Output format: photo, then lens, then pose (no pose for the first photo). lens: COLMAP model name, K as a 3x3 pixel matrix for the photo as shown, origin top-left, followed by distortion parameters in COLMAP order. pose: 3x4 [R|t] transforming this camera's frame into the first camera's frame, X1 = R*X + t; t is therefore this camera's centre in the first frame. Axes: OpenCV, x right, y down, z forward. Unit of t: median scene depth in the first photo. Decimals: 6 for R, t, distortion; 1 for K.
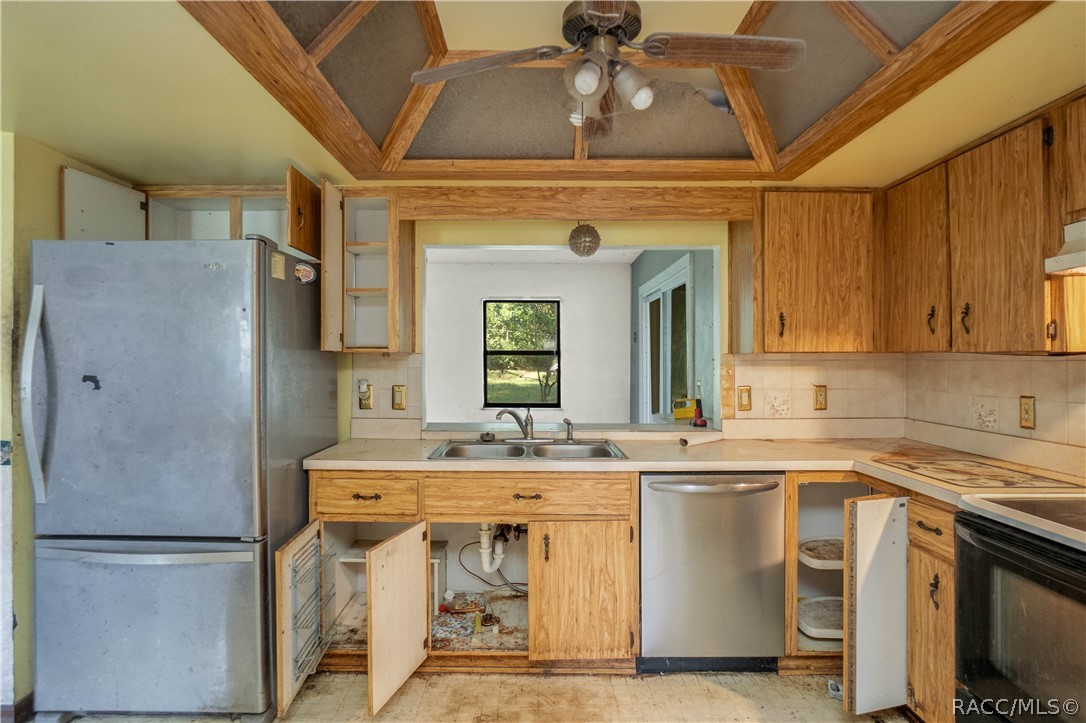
lens RADIAL K [[591.1, 0, 557.9], [0, 591.1, 360.9], [0, 0, 1]] dist [-0.030082, 0.007602]
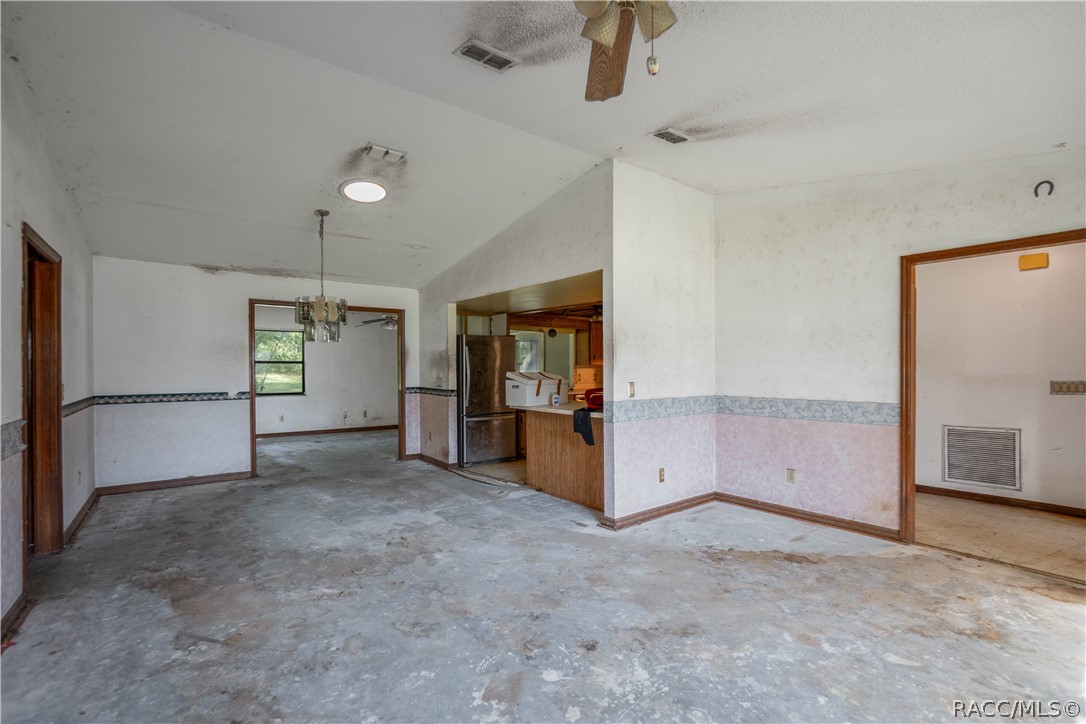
lens RADIAL K [[468.2, 0, 543.8], [0, 468.2, 361.5], [0, 0, 1]] dist [-0.037122, 0.001527]
pose [[0.780881, 0.006065, 0.624650, -2.042686], [0.002143, 0.999921, -0.012388, 0.000753], [-0.624676, 0.011012, 0.780807, -1.373925]]
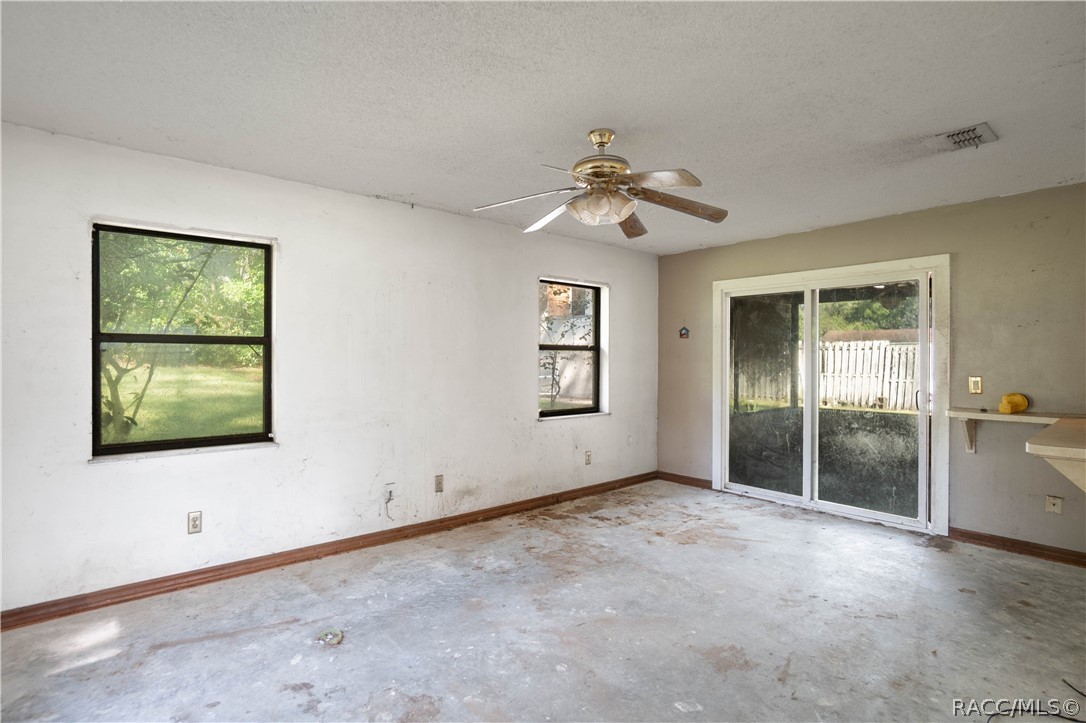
lens RADIAL K [[526.4, 0, 548.1], [0, 526.4, 353.6], [0, 0, 1]] dist [-0.036540, 0.016663]
pose [[0.752606, 0.002798, 0.658465, -1.558911], [-0.000531, 0.999993, -0.003643, -0.001604], [-0.658471, 0.002392, 0.752603, 1.282740]]
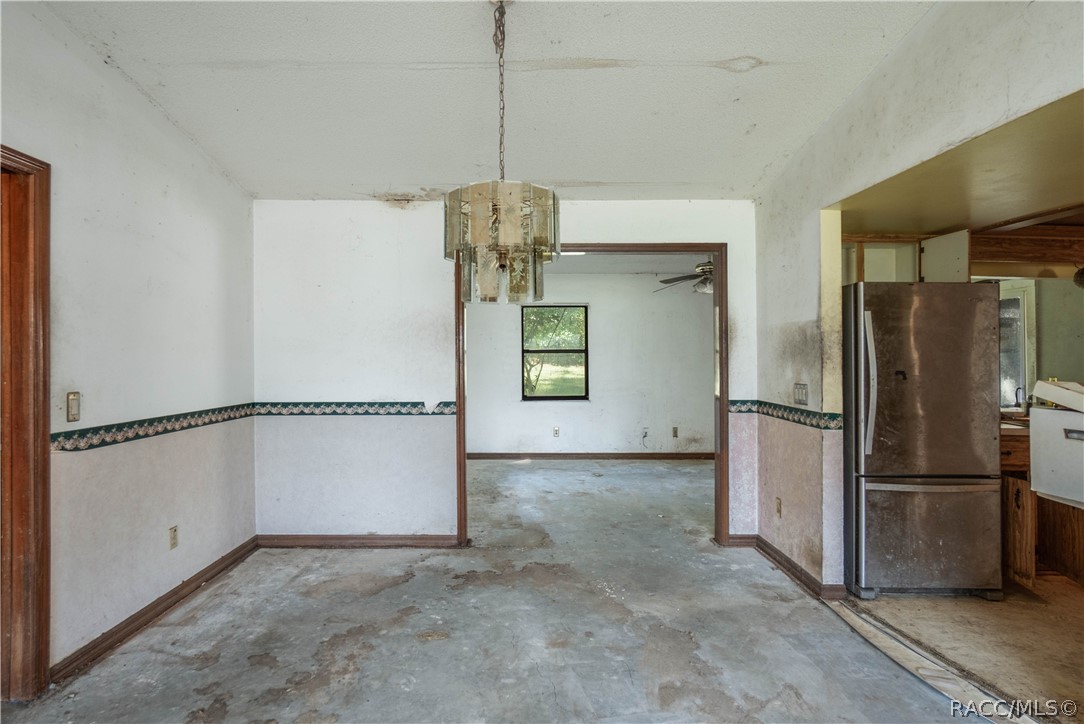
lens RADIAL K [[590.0, 0, 539.7], [0, 590.0, 358.9], [0, 0, 1]] dist [-0.030082, 0.007602]
pose [[0.999379, -0.002226, 0.035154, -1.579401], [0.002097, 0.999991, 0.003715, -0.011729], [-0.035162, -0.003639, 0.999375, -0.433503]]
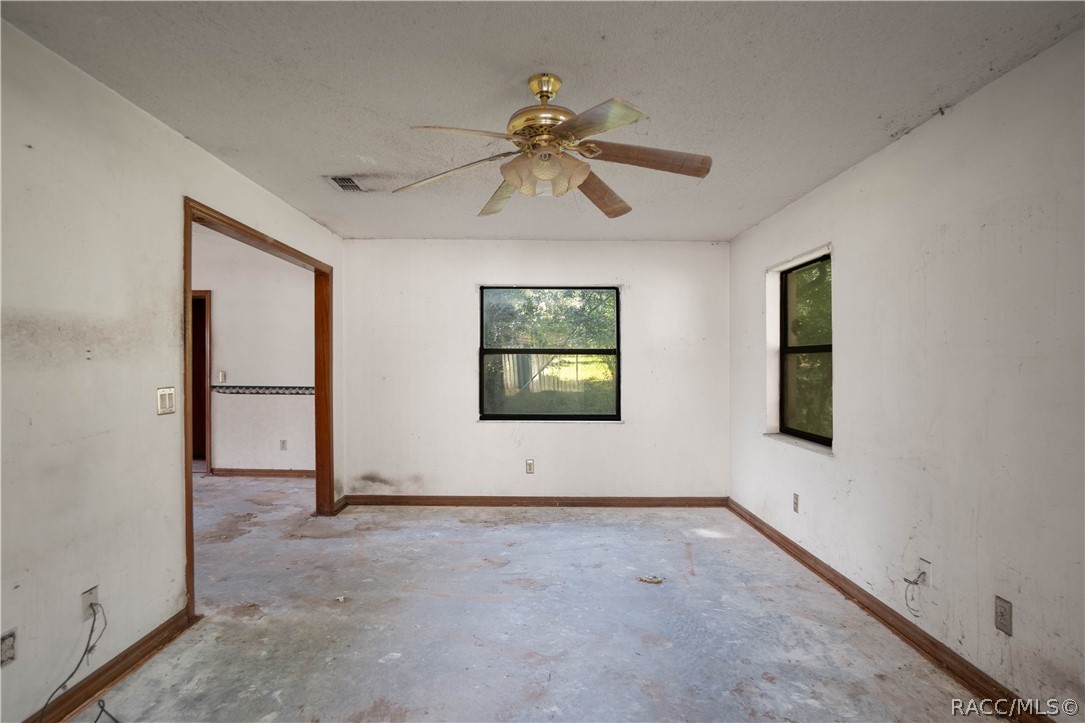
lens RADIAL K [[525.9, 0, 528.1], [0, 525.9, 361.7], [0, 0, 1]] dist [-0.036540, 0.016663]
pose [[0.004311, -0.006428, -0.999970, 0.091779], [-0.005453, 0.999964, -0.006452, 0.008734], [0.999976, 0.005480, 0.004275, 1.994096]]
